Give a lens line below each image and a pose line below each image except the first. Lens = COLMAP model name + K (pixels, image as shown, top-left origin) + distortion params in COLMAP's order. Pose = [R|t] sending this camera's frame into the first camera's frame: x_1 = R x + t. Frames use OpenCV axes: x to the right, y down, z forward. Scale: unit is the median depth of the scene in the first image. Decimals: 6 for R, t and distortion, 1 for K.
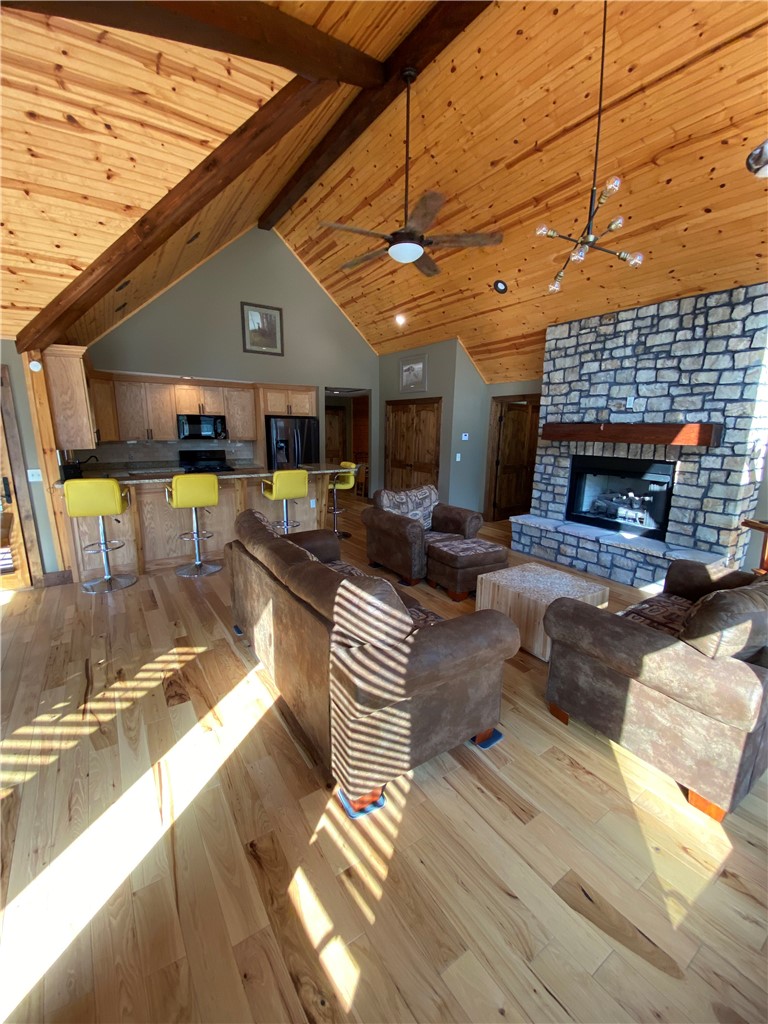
lens RADIAL K [[415.5, 0, 384.2], [0, 415.5, 520.5], [0, 0, 1]] dist [0.007857, -0.013468]
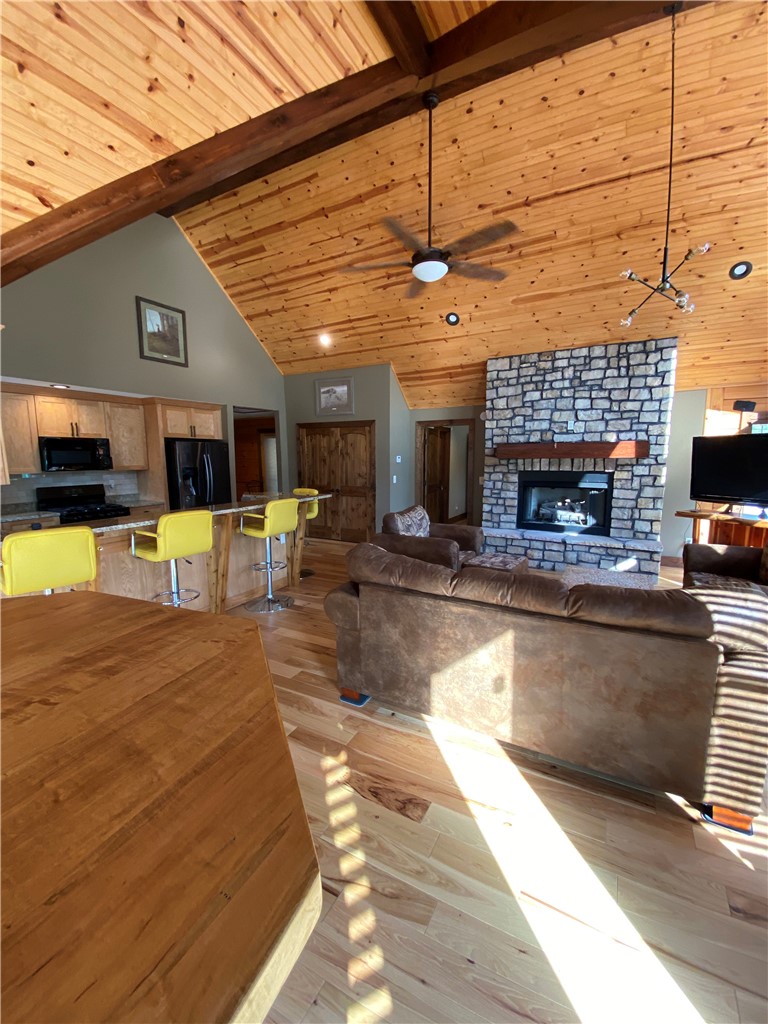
lens RADIAL K [[415.5, 0, 382.6], [0, 415.5, 520.8], [0, 0, 1]] dist [0.007857, -0.013468]
pose [[0.890359, -0.086963, 0.446877, -0.457589], [0.116621, 0.992401, -0.039234, -0.023829], [-0.440069, 0.087048, 0.893735, 0.181801]]
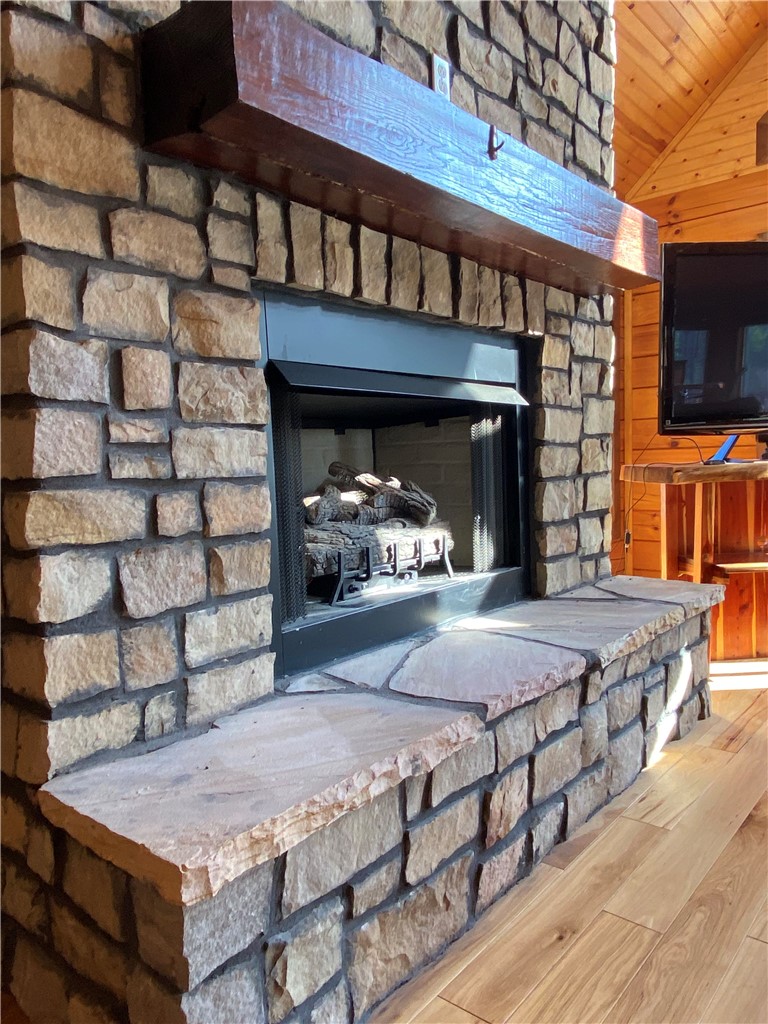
lens RADIAL K [[752.6, 0, 380.0], [0, 752.6, 505.6], [0, 0, 1]] dist [0.028049, -0.001302]
pose [[-0.286848, -0.068107, 0.955552, 0.168896], [0.238554, 0.960970, 0.140105, -0.118297], [-0.927799, 0.268140, -0.259405, 1.200210]]
